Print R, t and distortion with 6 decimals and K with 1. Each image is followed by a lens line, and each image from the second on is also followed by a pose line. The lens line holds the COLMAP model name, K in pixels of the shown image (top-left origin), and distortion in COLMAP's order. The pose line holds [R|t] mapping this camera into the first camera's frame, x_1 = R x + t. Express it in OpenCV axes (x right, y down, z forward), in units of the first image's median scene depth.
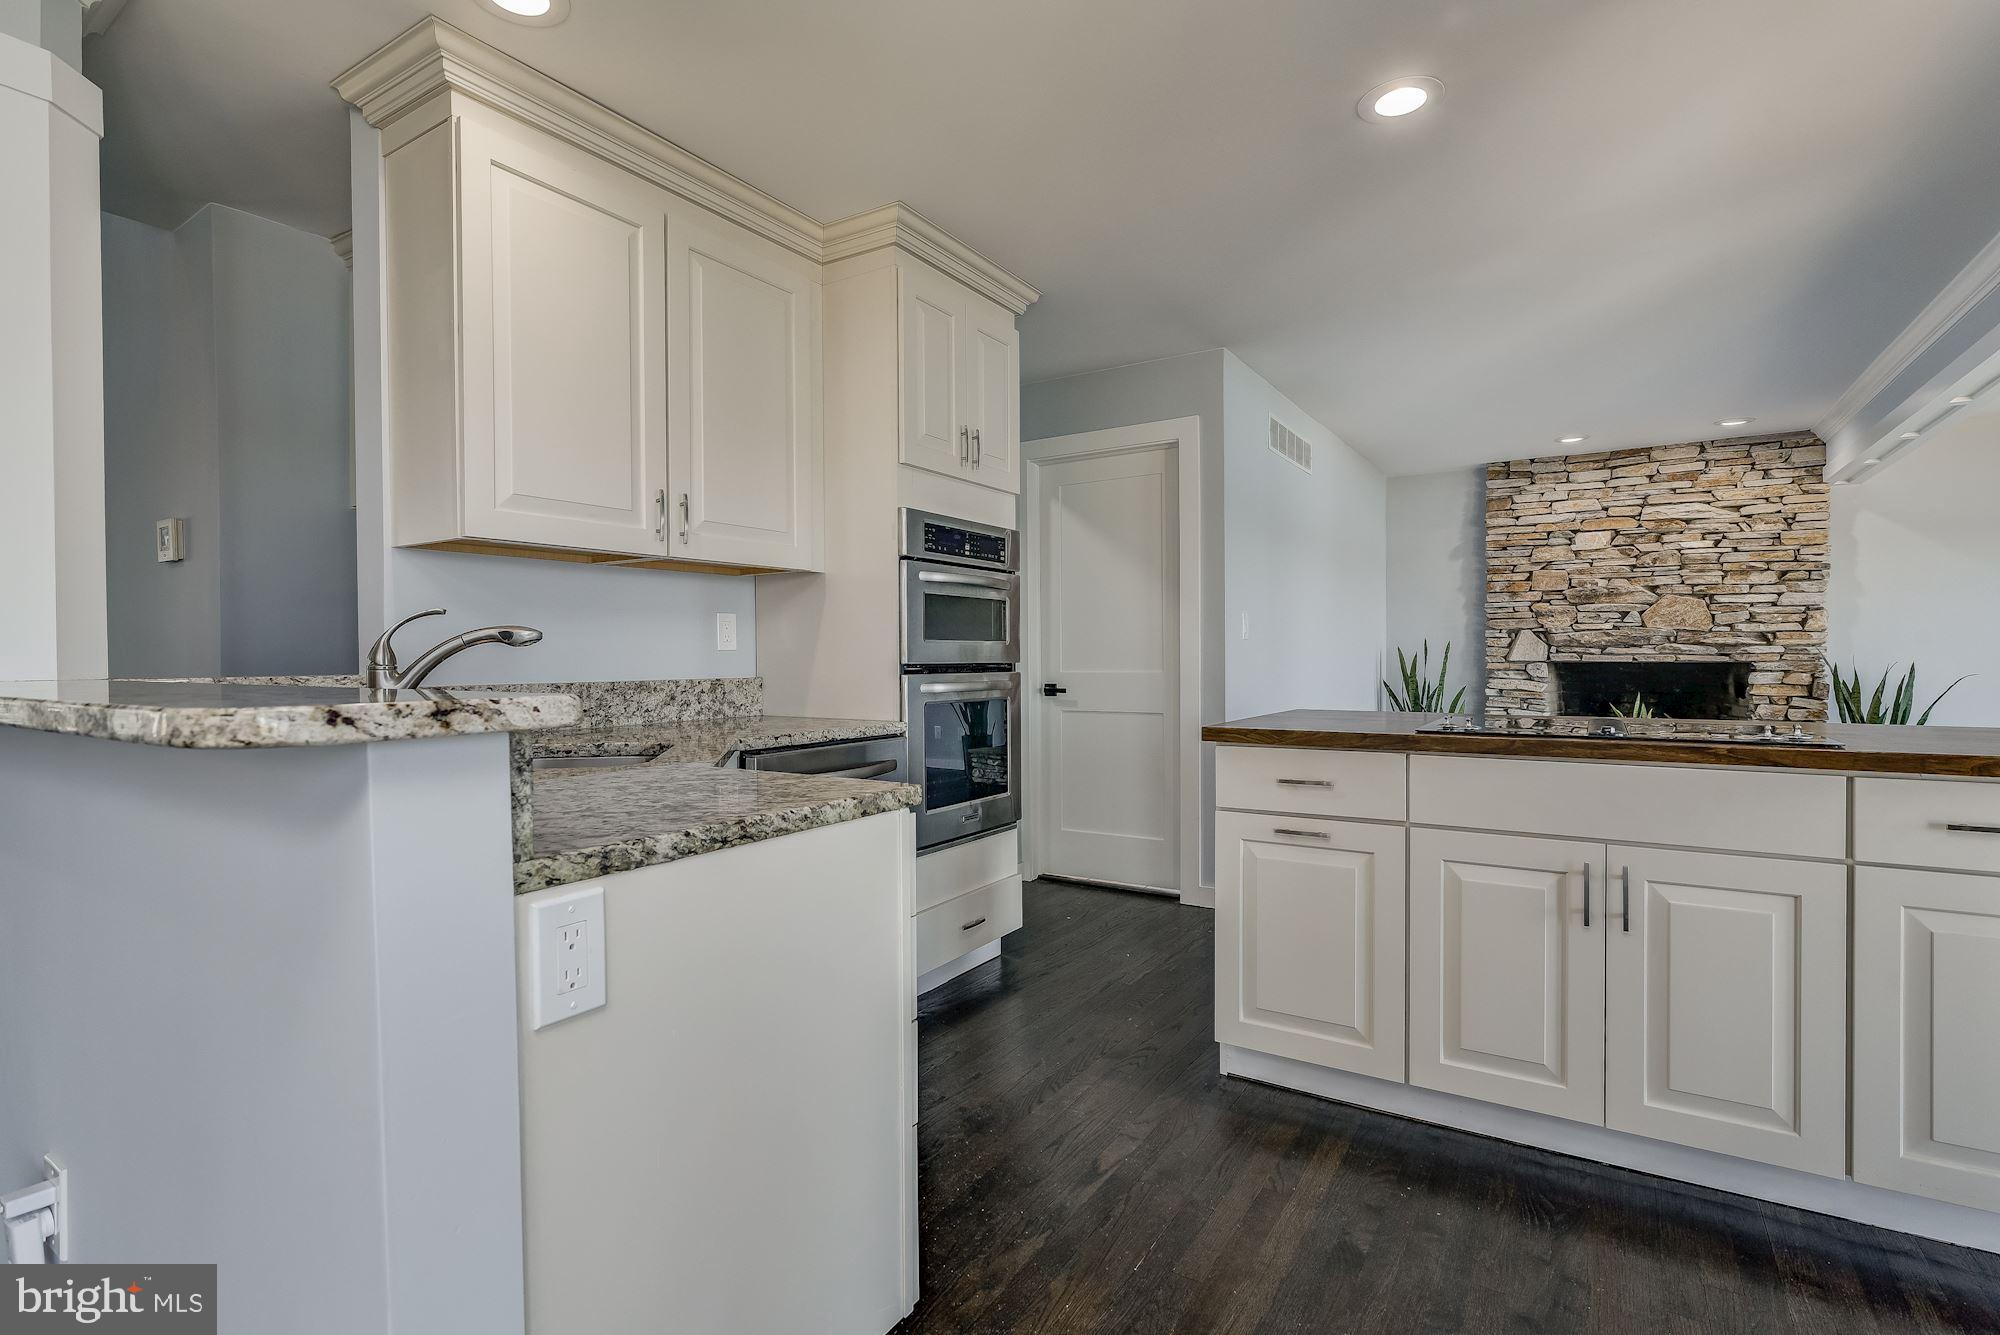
lens RADIAL K [[946.0, 0, 999.5], [0, 946.0, 671.2], [0, 0, 1]] dist [-0.000703, 0.000389]
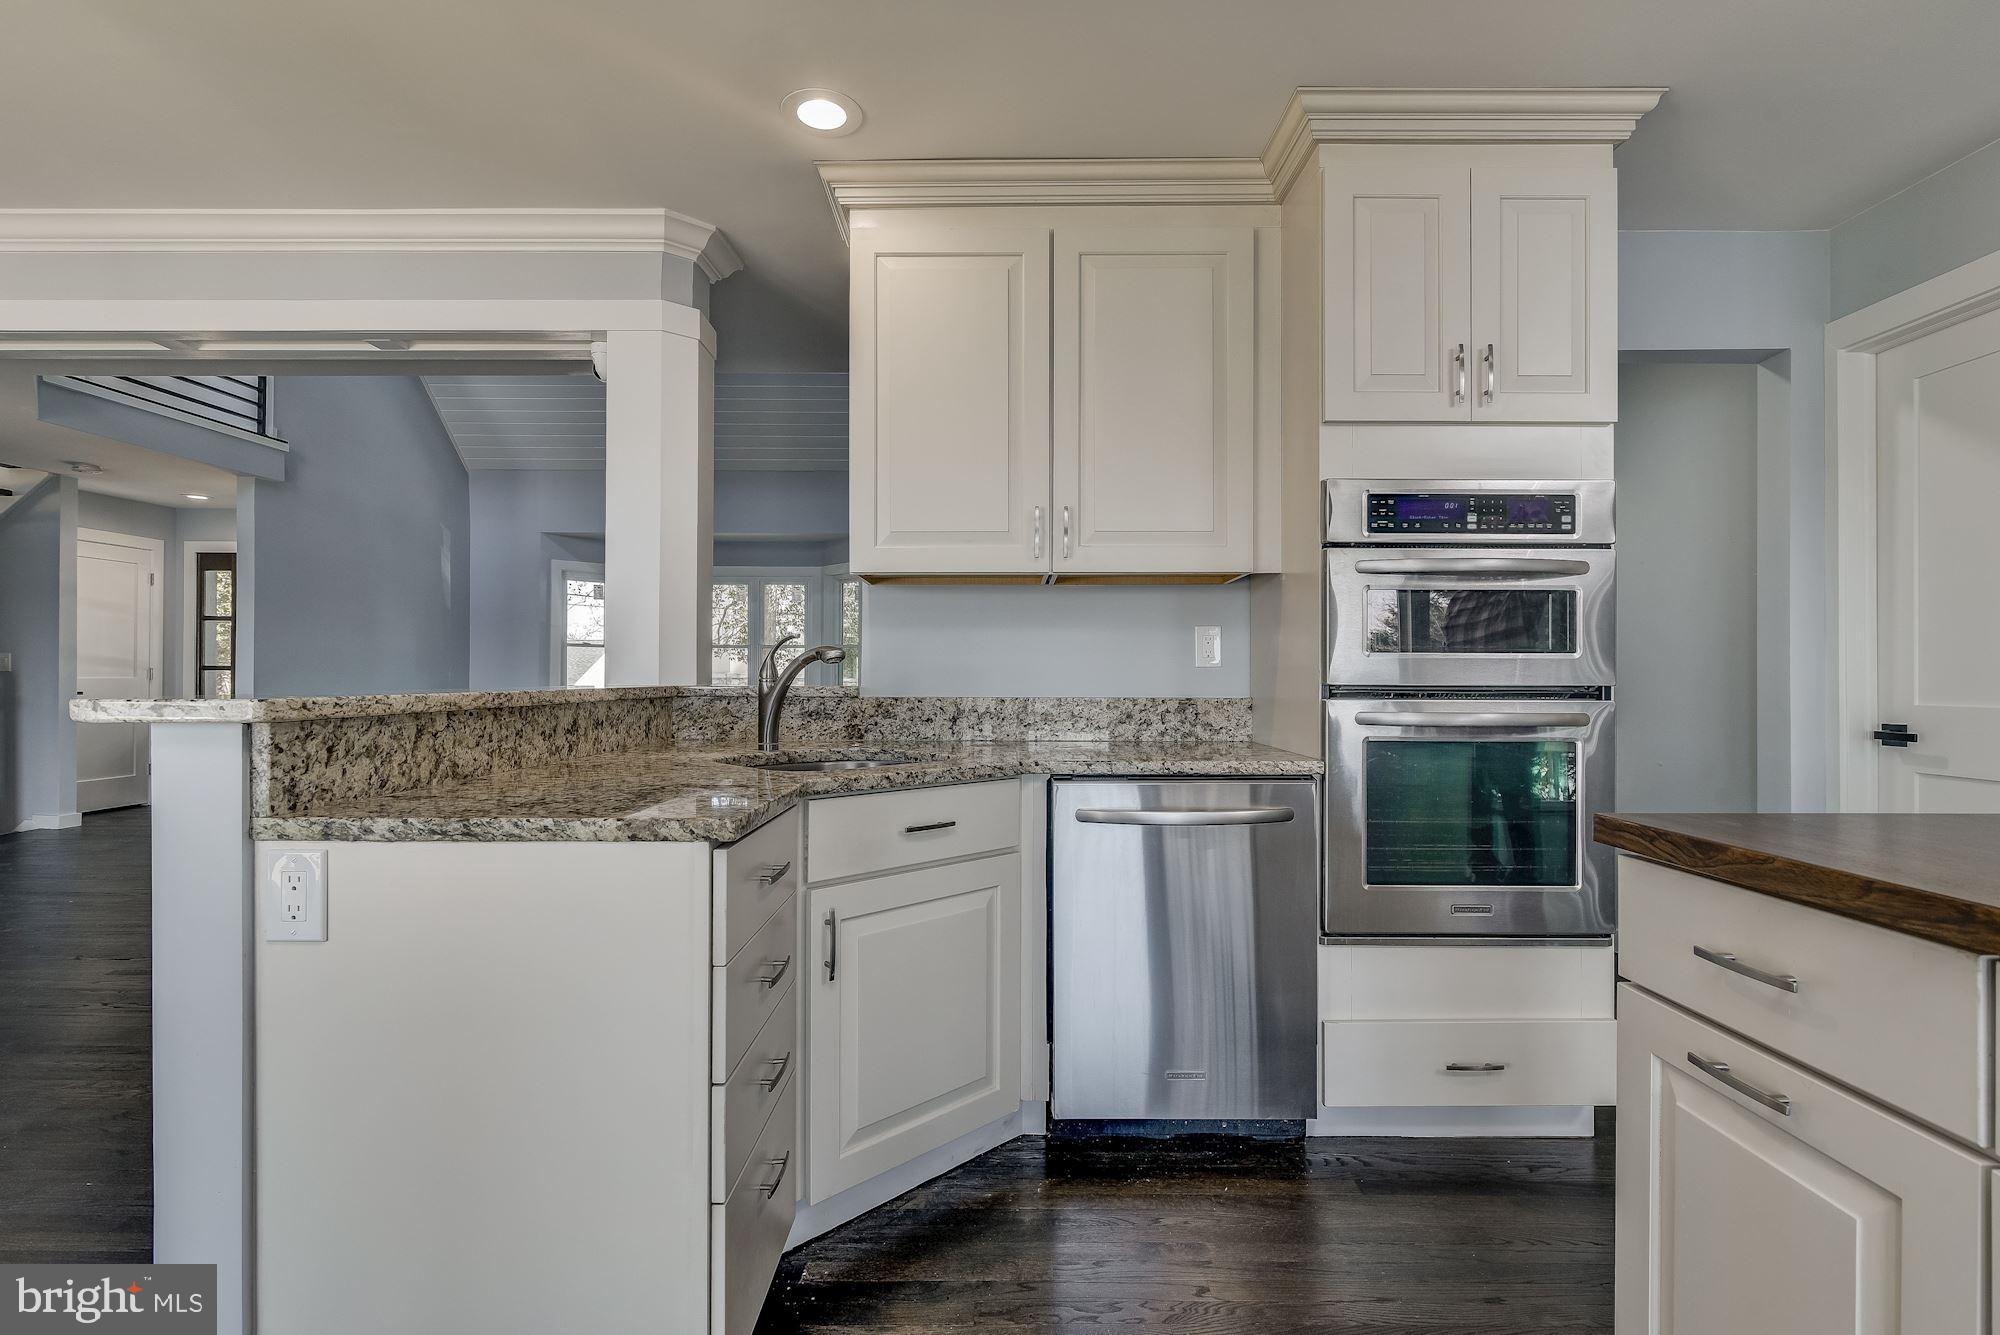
lens RADIAL K [[946.0, 0, 1003.1], [0, 946.0, 669.5], [0, 0, 1]] dist [-0.000703, 0.000389]
pose [[0.535630, 0.000662, -0.844453, 0.195872], [-0.018239, 0.999775, -0.010785, -0.003323], [0.844256, 0.021178, 0.535522, 0.181451]]
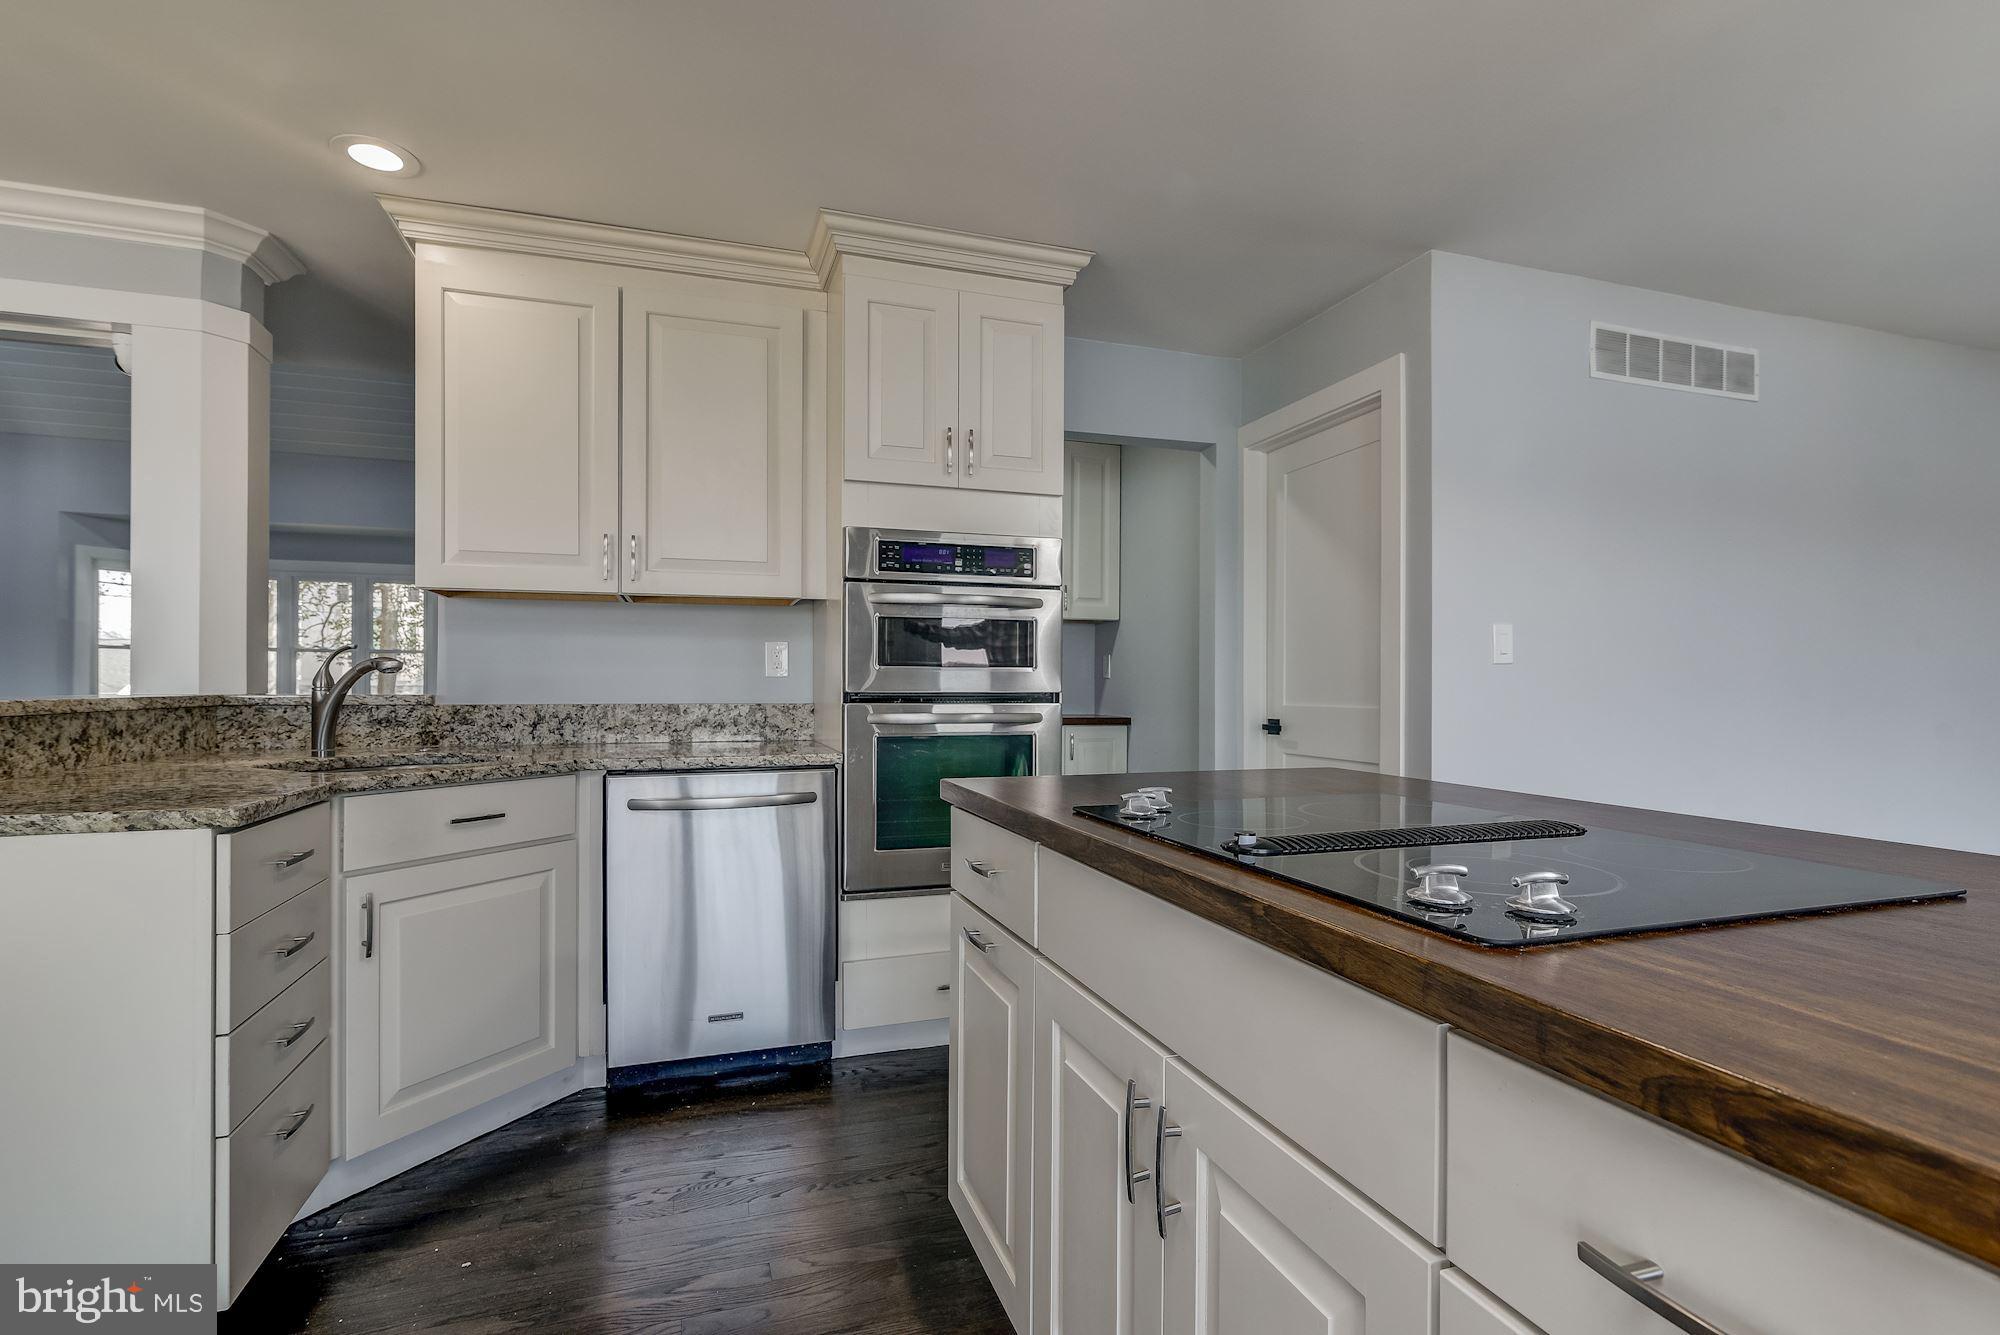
lens RADIAL K [[946.0, 0, 1007.7], [0, 946.0, 683.4], [0, 0, 1]] dist [-0.000703, 0.000389]
pose [[0.778459, 0.007445, -0.627651, 0.301412], [-0.016582, 0.999825, -0.008706, -0.005131], [0.627476, 0.017185, 0.778446, 0.177530]]
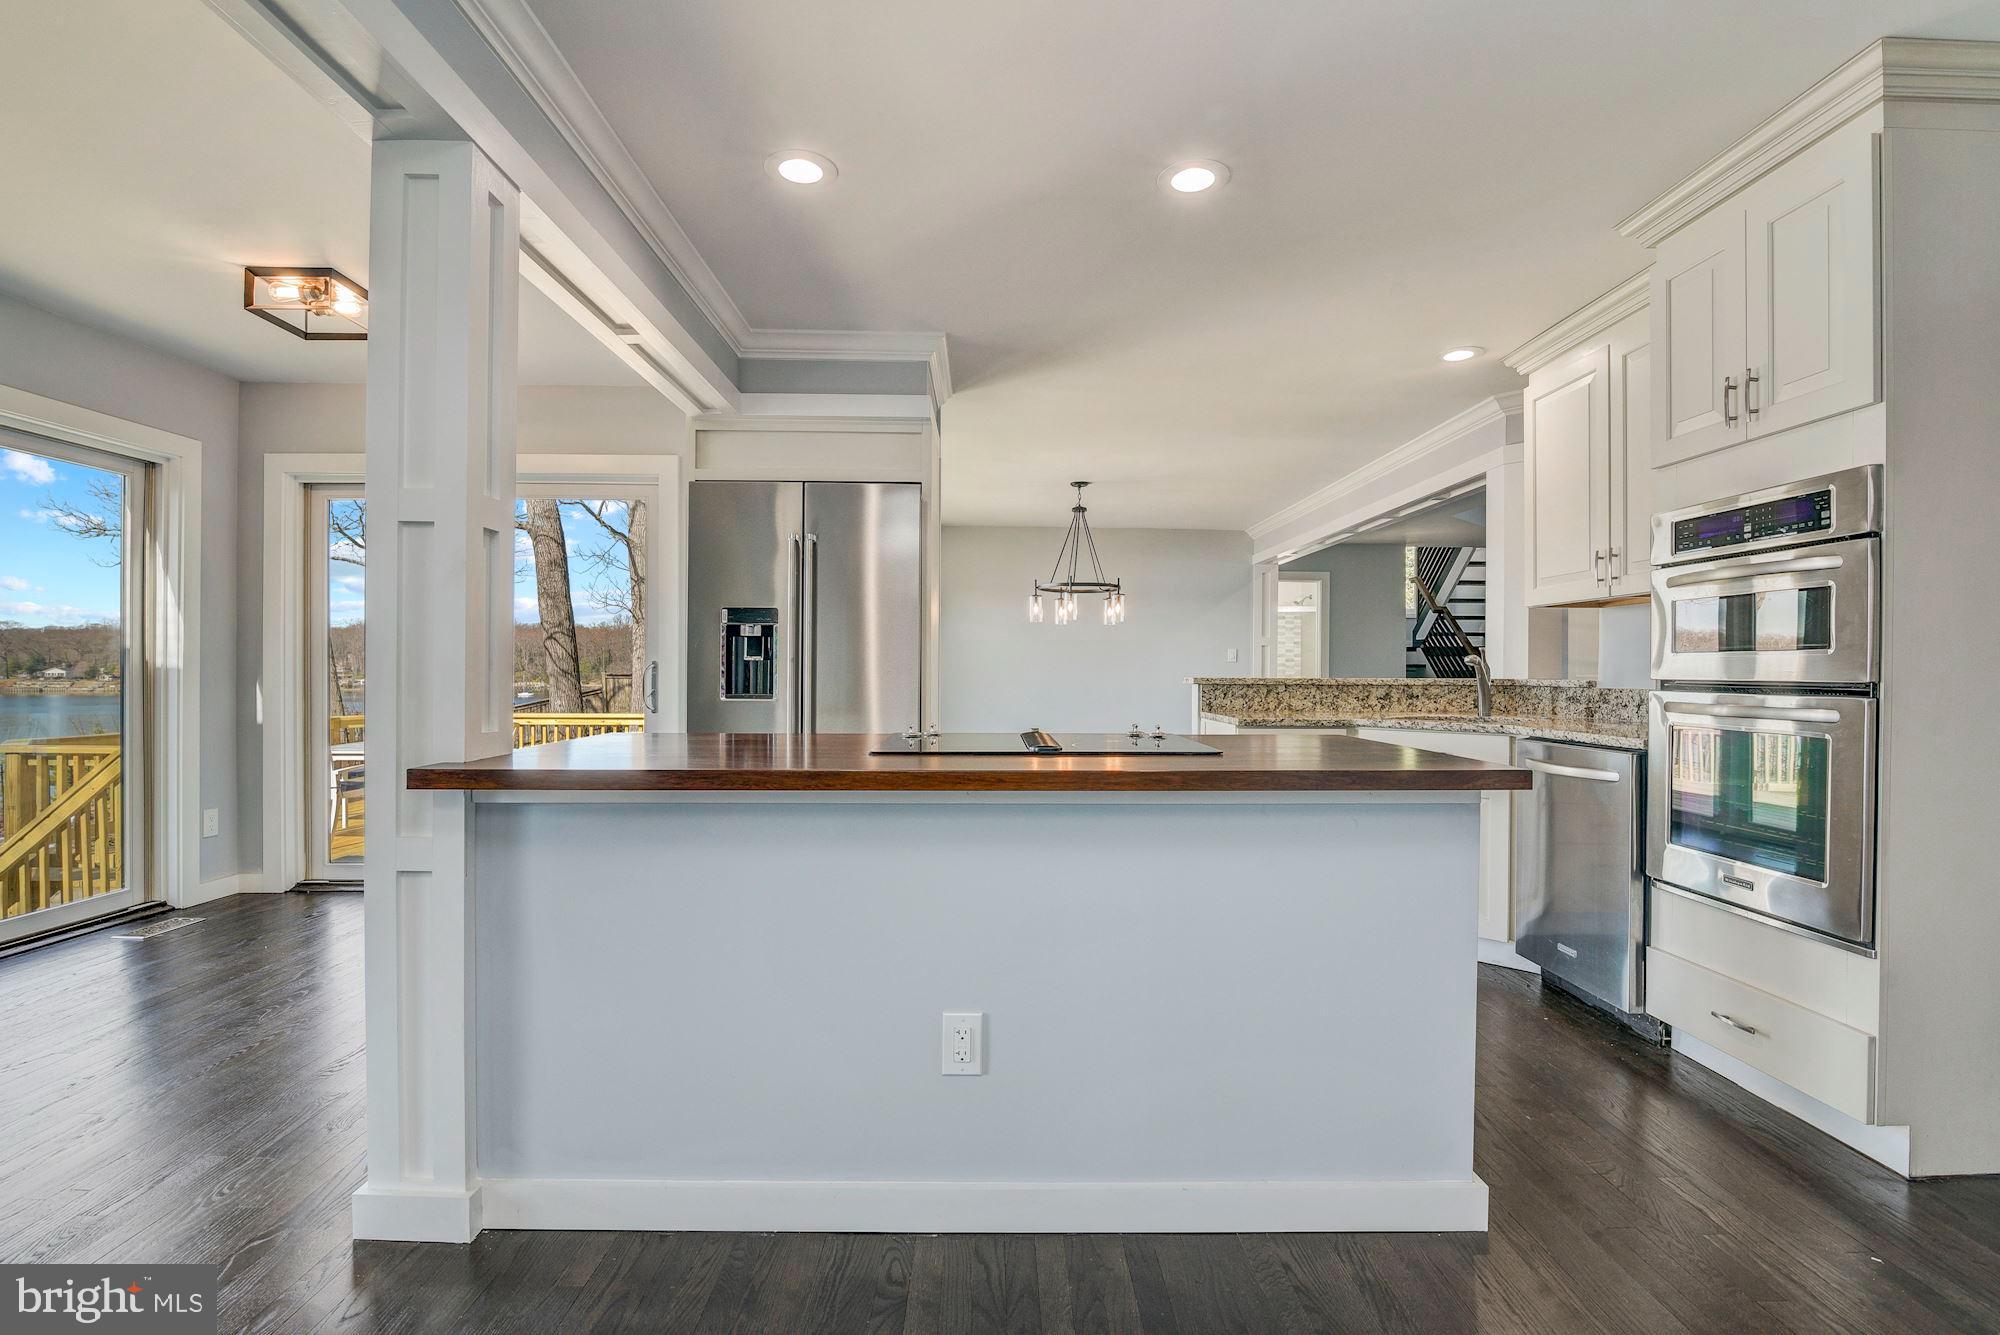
lens RADIAL K [[913.6, 0, 1005.7], [0, 913.6, 674.3], [0, 0, 1]] dist [-0.017475, 0.000863]
pose [[-0.834234, 0.003632, -0.551399, 0.460191], [-0.009059, 0.999753, 0.020290, -0.012212], [0.551336, 0.021922, -0.833995, 0.681892]]
